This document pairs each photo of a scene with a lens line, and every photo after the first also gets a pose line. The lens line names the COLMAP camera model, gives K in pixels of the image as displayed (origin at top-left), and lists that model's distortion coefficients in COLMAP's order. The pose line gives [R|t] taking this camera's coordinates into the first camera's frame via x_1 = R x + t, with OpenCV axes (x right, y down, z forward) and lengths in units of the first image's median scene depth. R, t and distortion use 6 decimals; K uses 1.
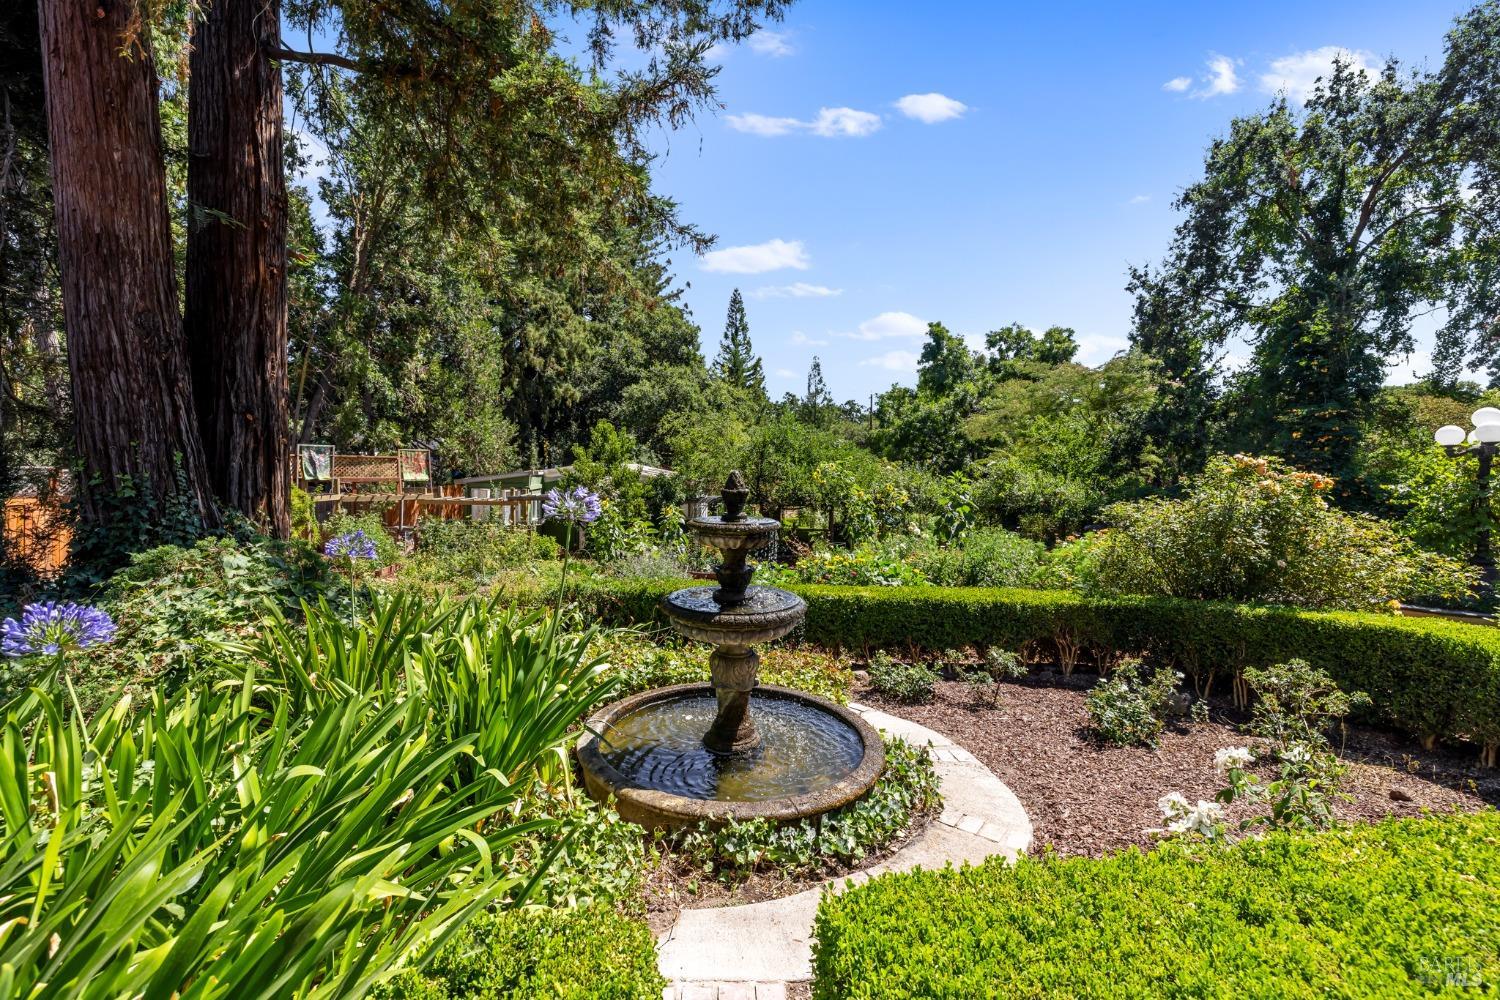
lens RADIAL K [[642.4, 0, 751.0], [0, 642.4, 501.2], [0, 0, 1]] dist [0.007261, -0.001710]
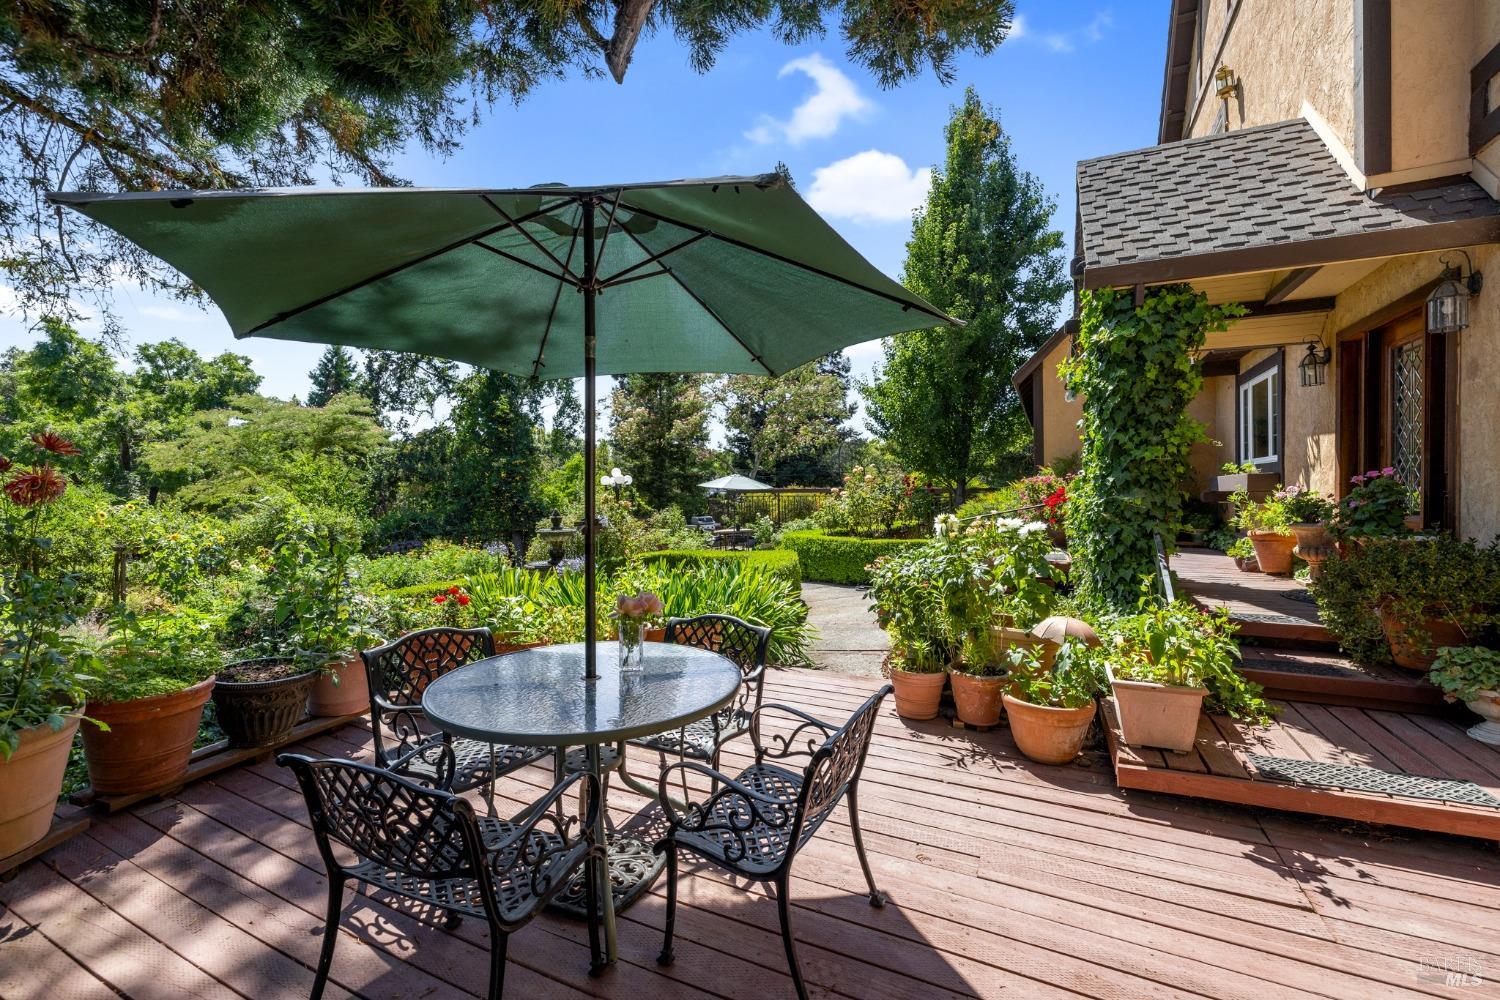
lens RADIAL K [[642.4, 0, 744.9], [0, 642.4, 494.8], [0, 0, 1]] dist [0.007261, -0.001710]
pose [[0.360123, -0.023693, 0.932604, -0.253945], [0.072933, 0.997333, -0.002825, -0.005348], [-0.930049, 0.069035, 0.360891, -0.063860]]
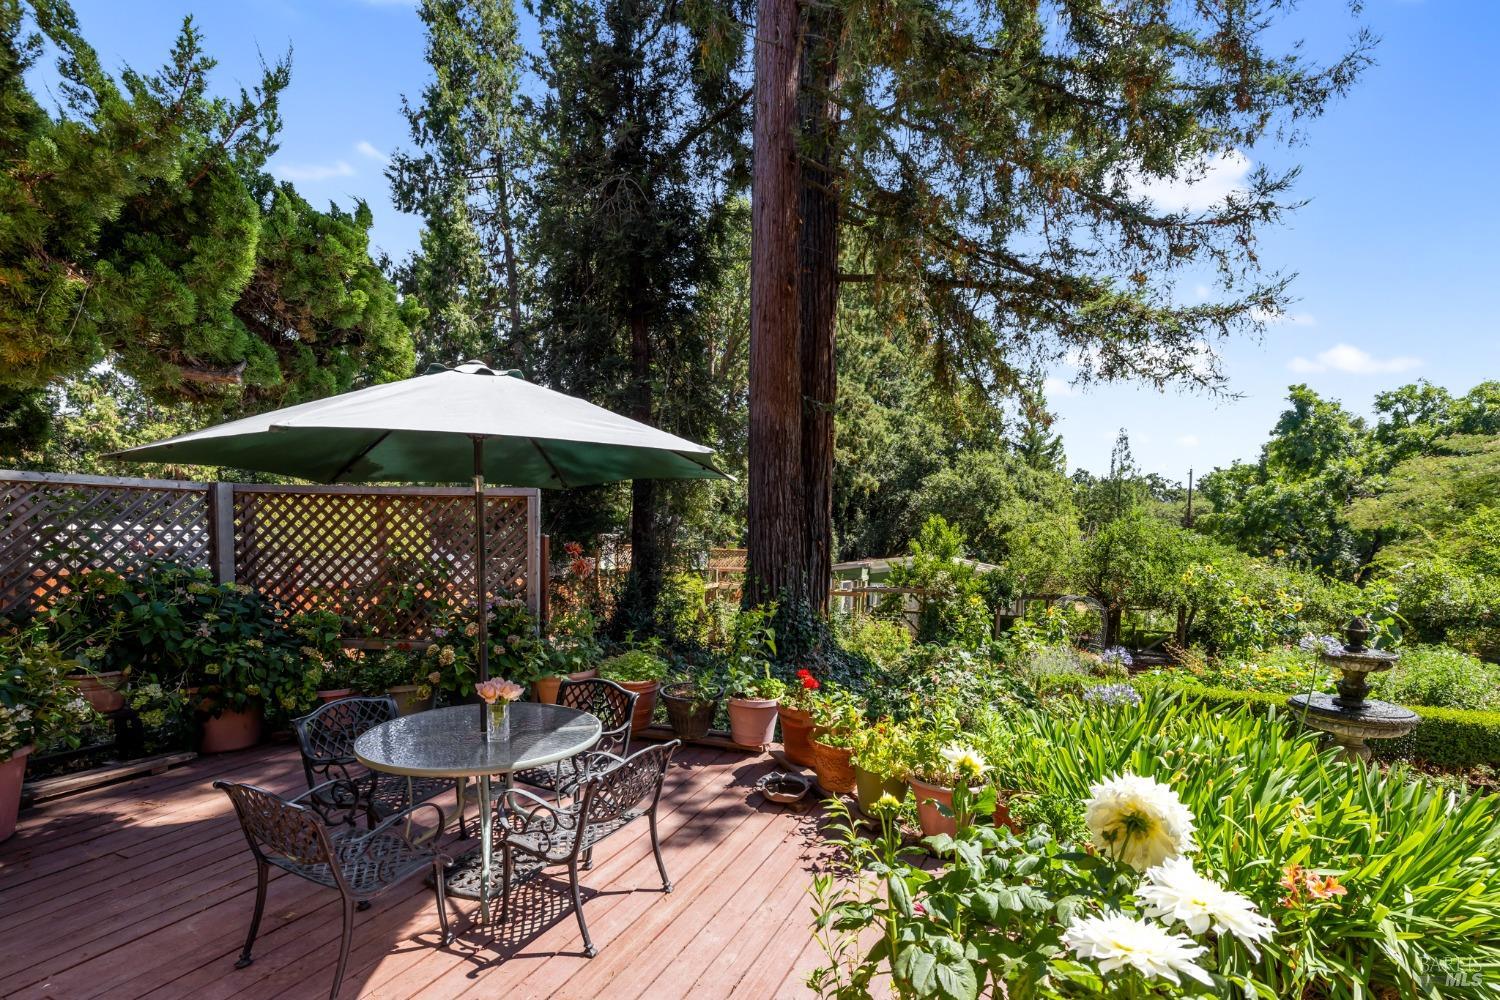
lens RADIAL K [[689.2, 0, 755.1], [0, 689.2, 583.8], [0, 0, 1]] dist [-0.006316, 0.001336]
pose [[0.938158, 0.030499, -0.344861, -0.097545], [-0.030769, 0.999516, 0.004690, -0.010830], [0.344837, 0.006211, 0.938642, -0.111458]]
